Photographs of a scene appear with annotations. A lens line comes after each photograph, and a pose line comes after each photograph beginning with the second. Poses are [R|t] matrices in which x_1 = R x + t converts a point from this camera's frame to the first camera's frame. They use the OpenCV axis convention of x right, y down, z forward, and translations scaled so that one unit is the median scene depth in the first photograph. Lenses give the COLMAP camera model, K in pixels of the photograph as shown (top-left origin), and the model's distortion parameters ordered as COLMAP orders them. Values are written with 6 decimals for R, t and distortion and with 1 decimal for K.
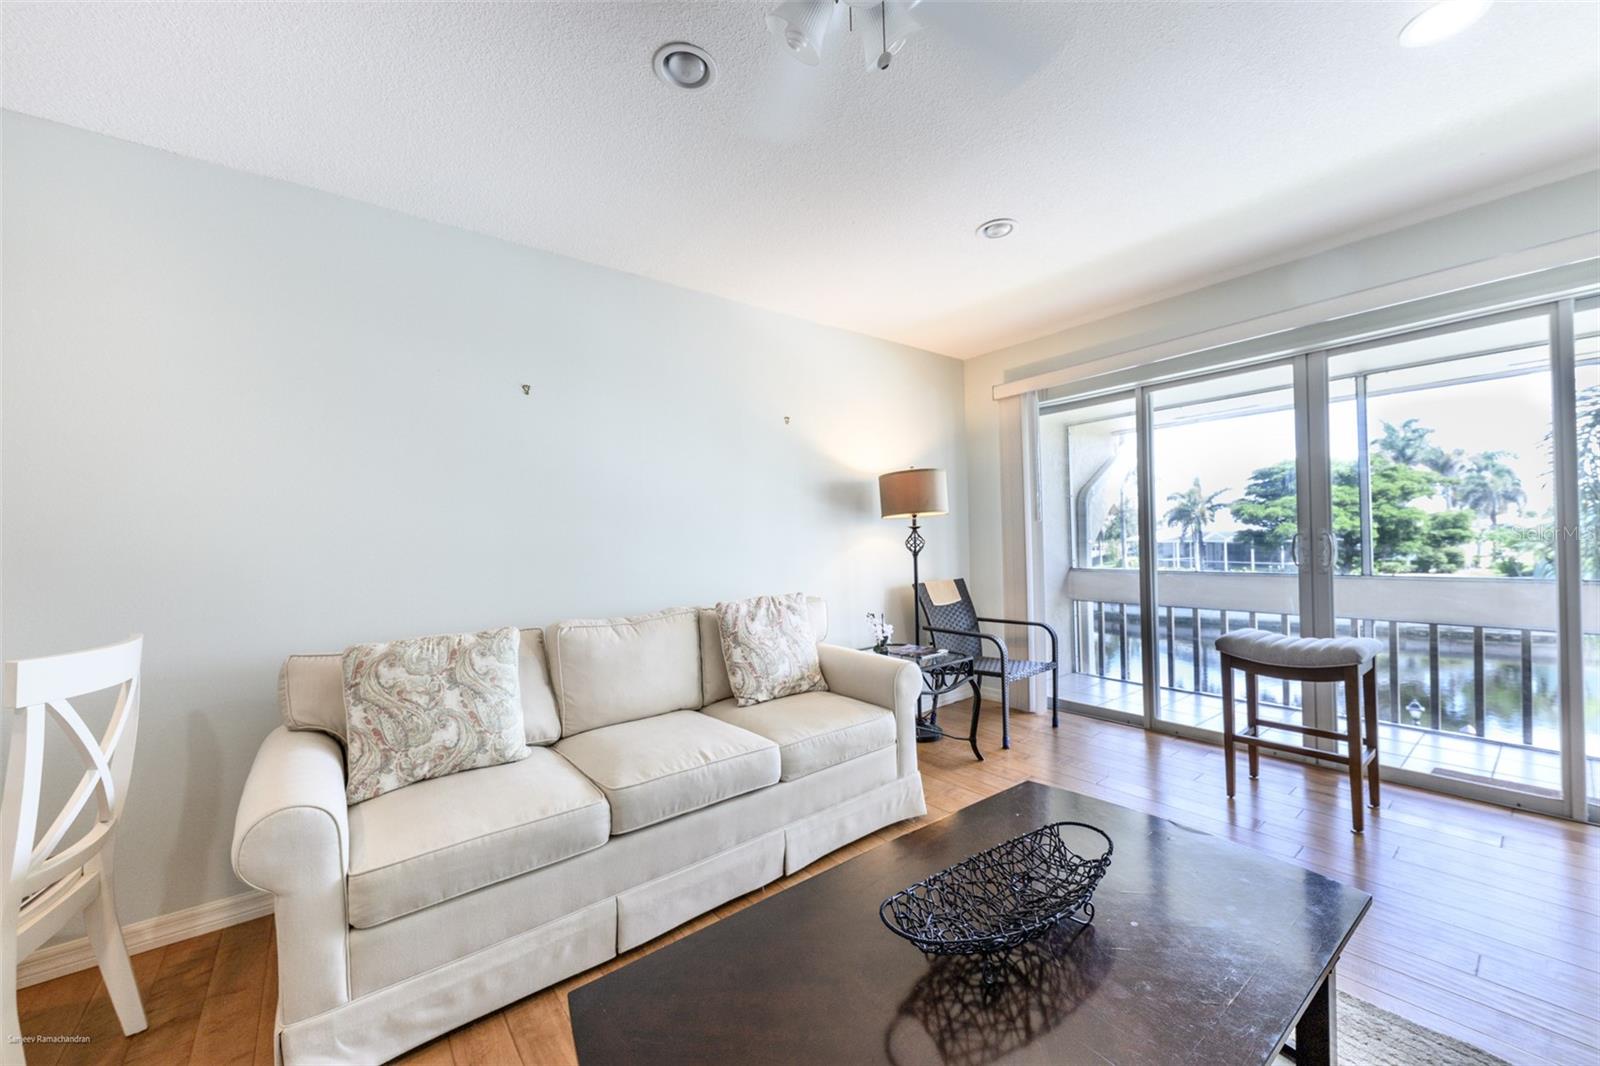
lens RADIAL K [[599.4, 0, 812.1], [0, 599.4, 539.1], [0, 0, 1]] dist [0.001542, -0.000489]
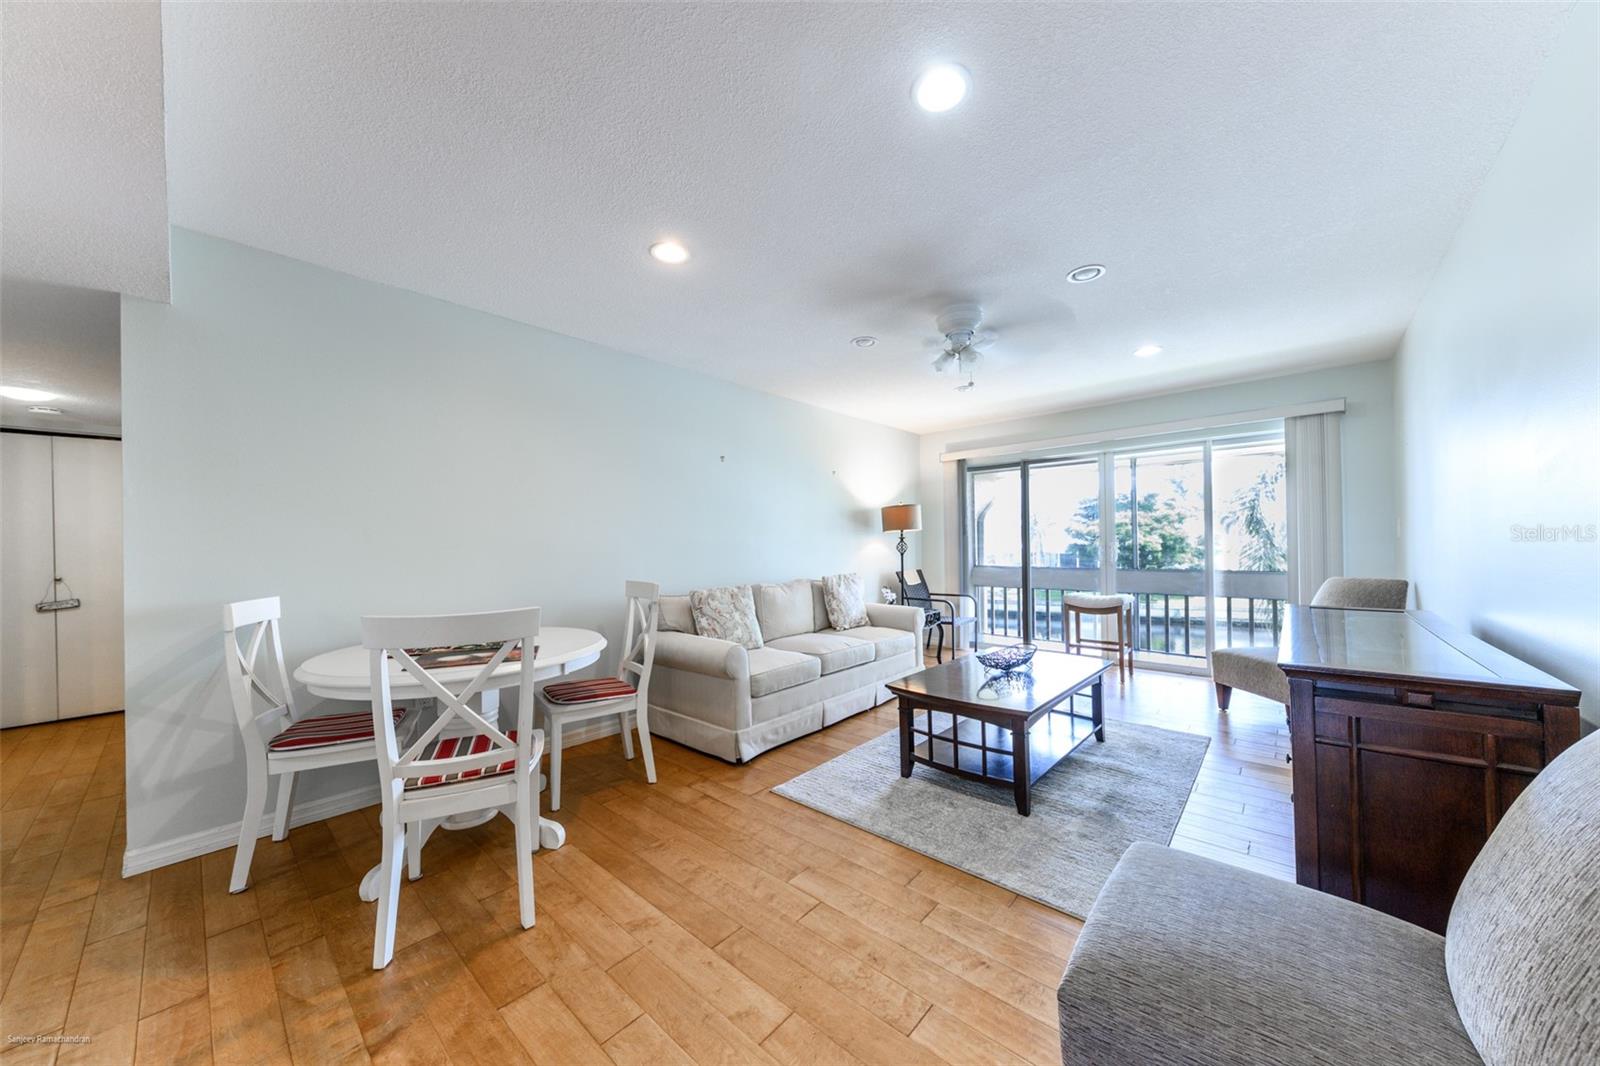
lens RADIAL K [[571.4, 0, 802.4], [0, 571.4, 537.9], [0, 0, 1]] dist [0.000728, -0.002090]
pose [[0.983149, 0.017791, 0.181938, -0.543049], [-0.015026, 0.999750, -0.016561, 0.015289], [-0.182187, 0.013548, 0.983171, -0.738327]]
